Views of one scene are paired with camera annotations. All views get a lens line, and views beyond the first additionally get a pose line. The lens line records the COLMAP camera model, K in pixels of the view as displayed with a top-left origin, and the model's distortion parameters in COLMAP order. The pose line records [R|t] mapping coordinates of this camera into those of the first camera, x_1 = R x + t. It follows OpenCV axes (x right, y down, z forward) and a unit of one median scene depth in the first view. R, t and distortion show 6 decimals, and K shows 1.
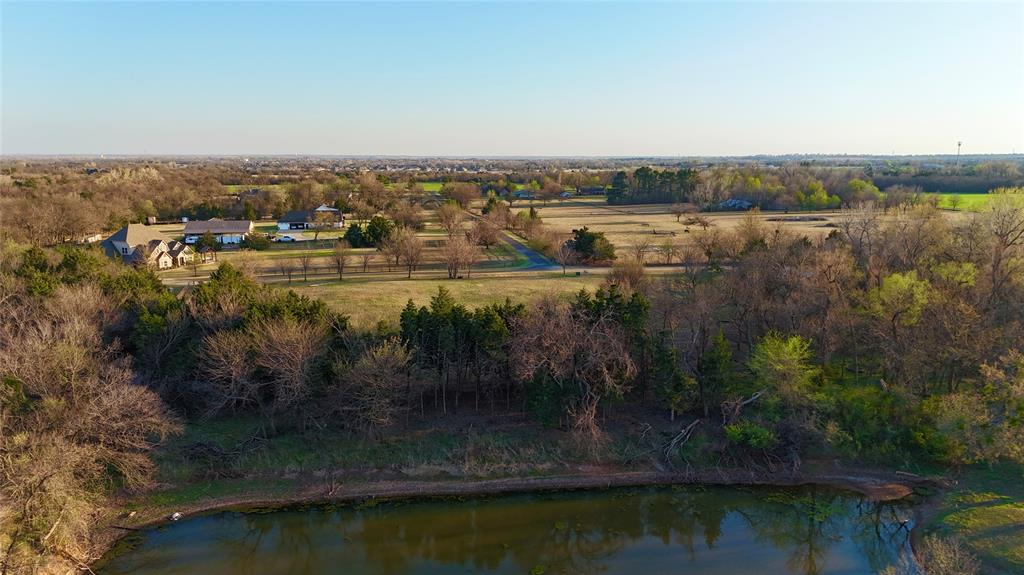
lens RADIAL K [[751.5, 0, 513.8], [0, 751.5, 280.8], [0, 0, 1]] dist [0.079369, -0.076352]
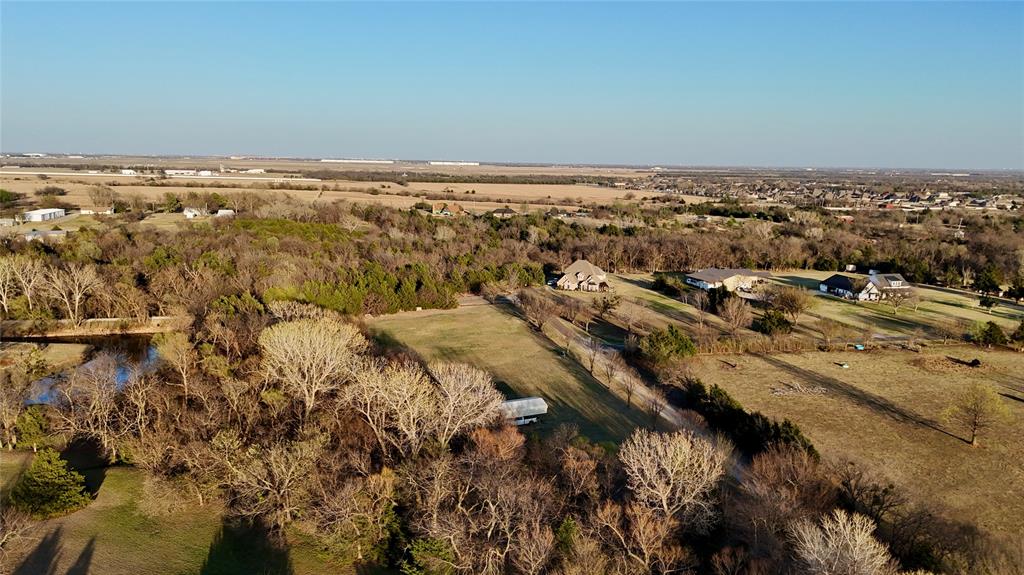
lens RADIAL K [[751.5, 0, 518.4], [0, 751.5, 286.3], [0, 0, 1]] dist [0.079369, -0.076352]
pose [[0.058173, 0.160746, -0.985280, 1.134221], [-0.178279, 0.972759, 0.148178, -0.251501], [0.982259, 0.167035, 0.085246, 0.837898]]
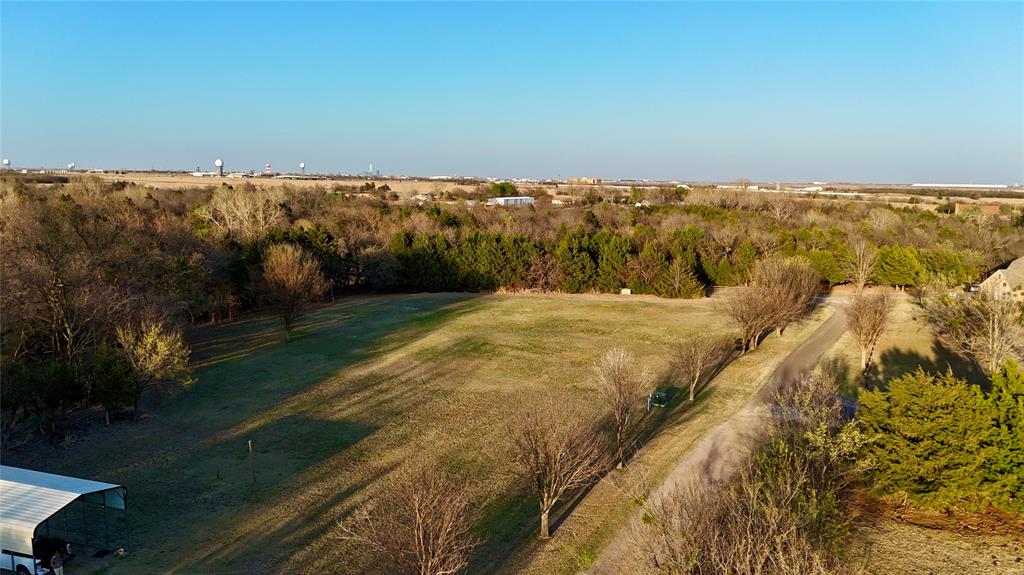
lens RADIAL K [[751.5, 0, 520.3], [0, 751.5, 292.1], [0, 0, 1]] dist [0.079369, -0.076352]
pose [[-0.624470, 0.100574, -0.774547, 0.442156], [-0.148348, 0.958350, 0.244045, -0.148183], [0.766832, 0.267301, -0.583541, 1.162690]]
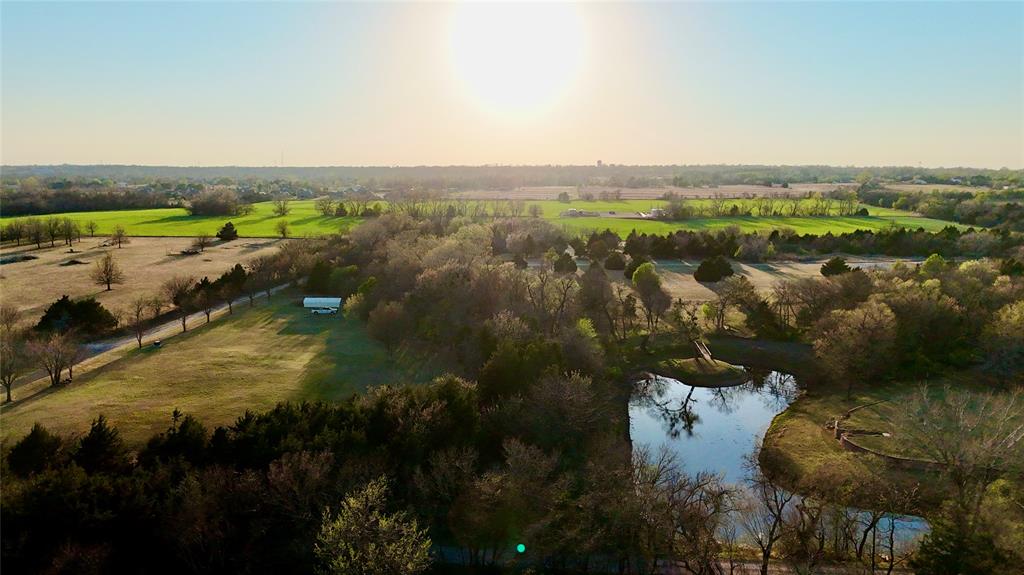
lens RADIAL K [[751.5, 0, 519.7], [0, 751.5, 289.6], [0, 0, 1]] dist [0.079369, -0.076352]
pose [[0.240028, -0.154928, 0.958324, -0.672029], [0.152177, 0.980983, 0.120476, -0.118975], [-0.958764, 0.116917, 0.259040, 0.340249]]
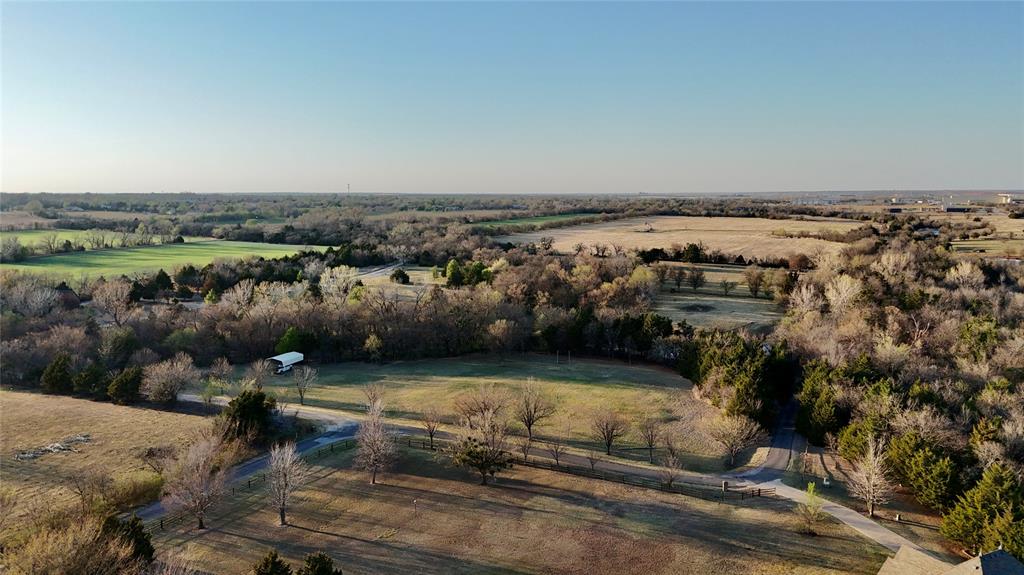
lens RADIAL K [[751.5, 0, 514.9], [0, 751.5, 288.2], [0, 0, 1]] dist [0.079369, -0.076352]
pose [[-0.803142, -0.075503, 0.590984, -0.563362], [0.097778, 0.961784, 0.255756, -0.357366], [-0.587709, 0.263194, -0.765067, 1.547255]]
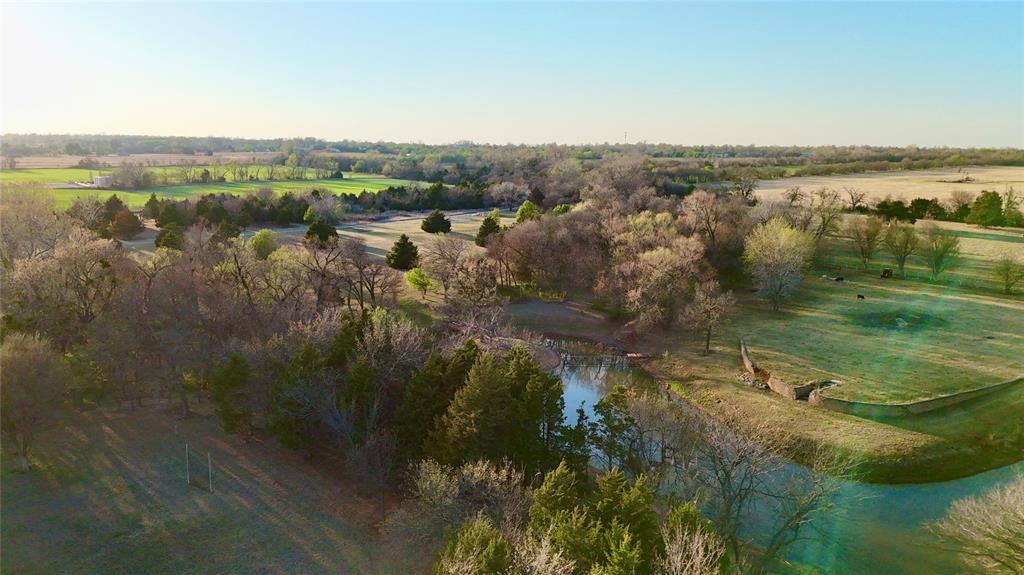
lens RADIAL K [[751.5, 0, 517.0], [0, 751.5, 283.5], [0, 0, 1]] dist [0.079369, -0.076352]
pose [[-0.506457, -0.158332, 0.847604, -0.325350], [0.133485, 0.956749, 0.258480, -0.112799], [-0.851870, 0.244052, -0.463418, 0.663171]]
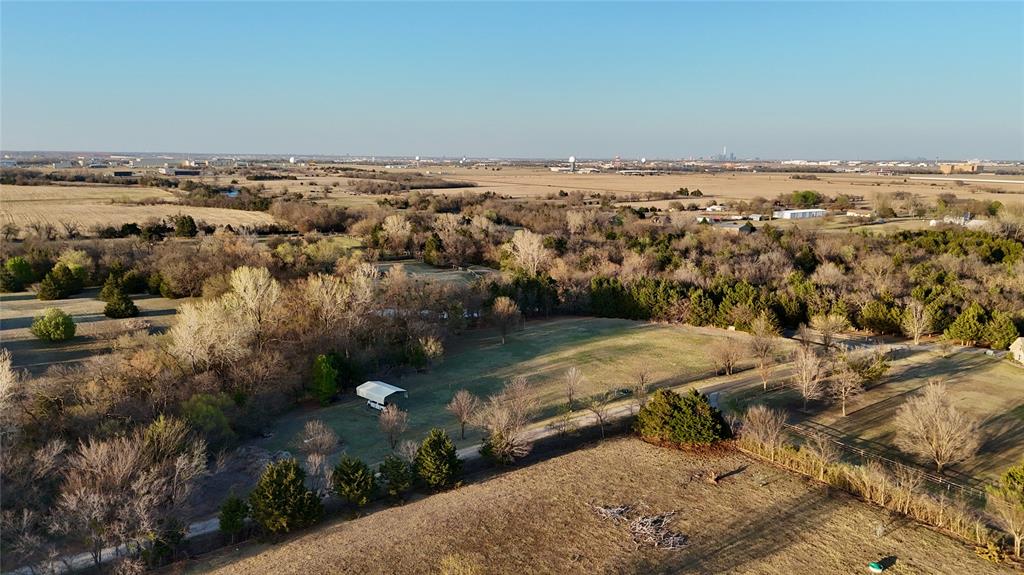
lens RADIAL K [[751.5, 0, 515.4], [0, 751.5, 296.4], [0, 0, 1]] dist [0.079369, -0.076352]
pose [[-0.905935, 0.066161, -0.418217, 0.567589], [-0.080015, 0.943170, 0.322533, -0.379449], [0.415789, 0.325658, -0.849157, 1.646563]]
